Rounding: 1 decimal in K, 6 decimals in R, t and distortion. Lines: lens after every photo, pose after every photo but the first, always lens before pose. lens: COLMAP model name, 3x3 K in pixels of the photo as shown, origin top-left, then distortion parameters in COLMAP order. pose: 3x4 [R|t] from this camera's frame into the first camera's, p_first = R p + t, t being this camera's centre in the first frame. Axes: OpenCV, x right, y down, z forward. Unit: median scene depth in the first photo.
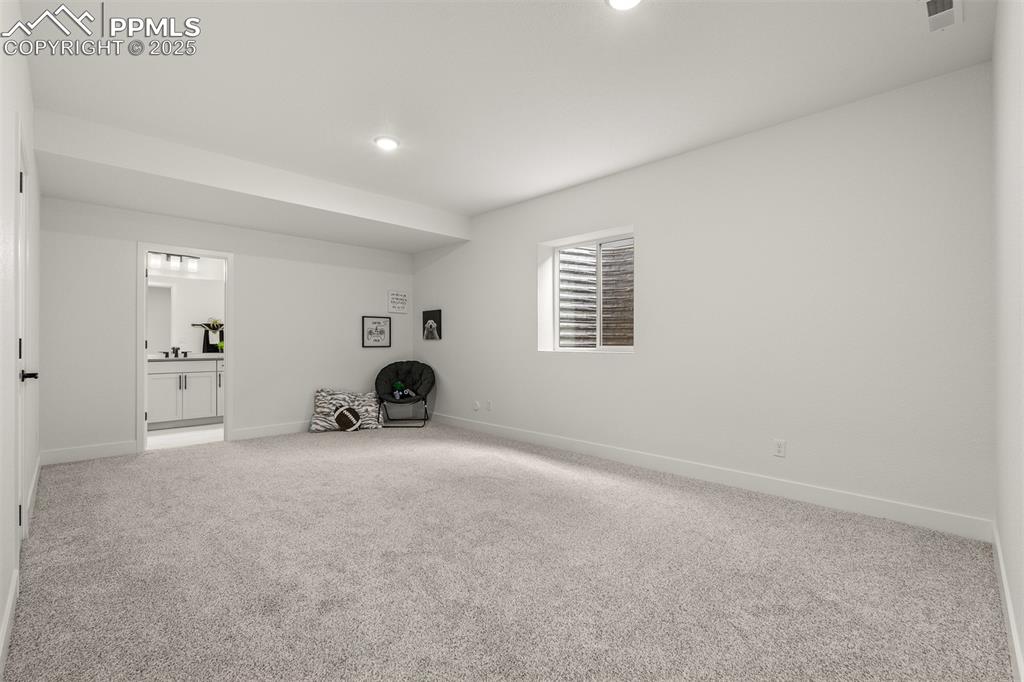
lens RADIAL K [[461.4, 0, 511.6], [0, 461.4, 338.0], [0, 0, 1]] dist [-0.004851, 0.002308]
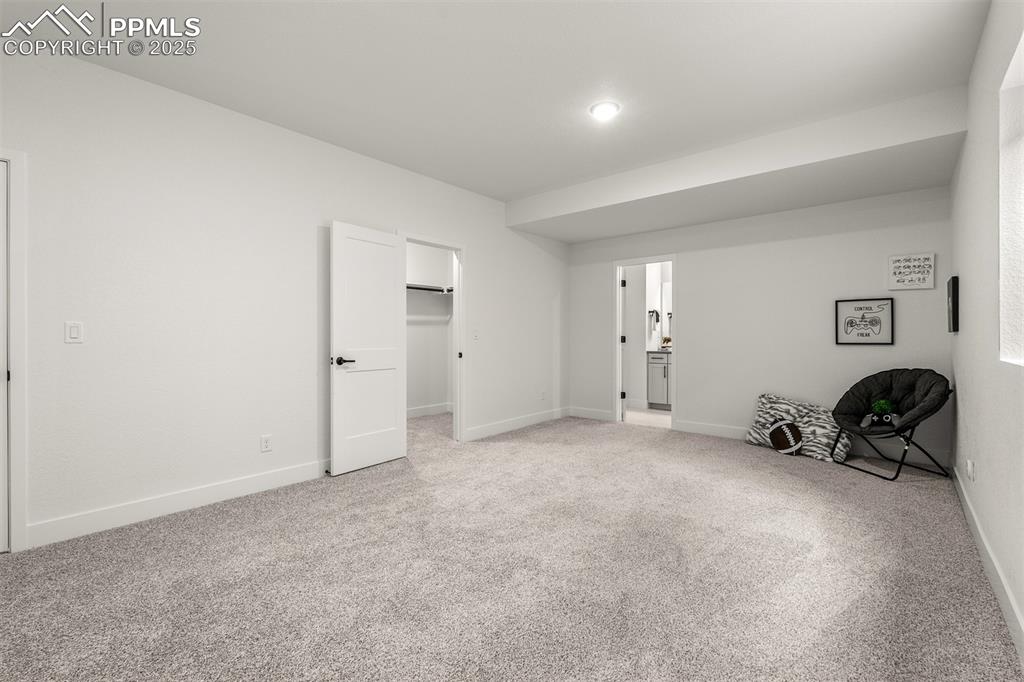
lens RADIAL K [[461.4, 0, 514.8], [0, 461.4, 341.2], [0, 0, 1]] dist [-0.004851, 0.002308]
pose [[0.061874, 0.008520, -0.998048, 0.371100], [0.007187, 0.999934, 0.008981, 0.005651], [0.998058, -0.007729, 0.061809, 0.491245]]
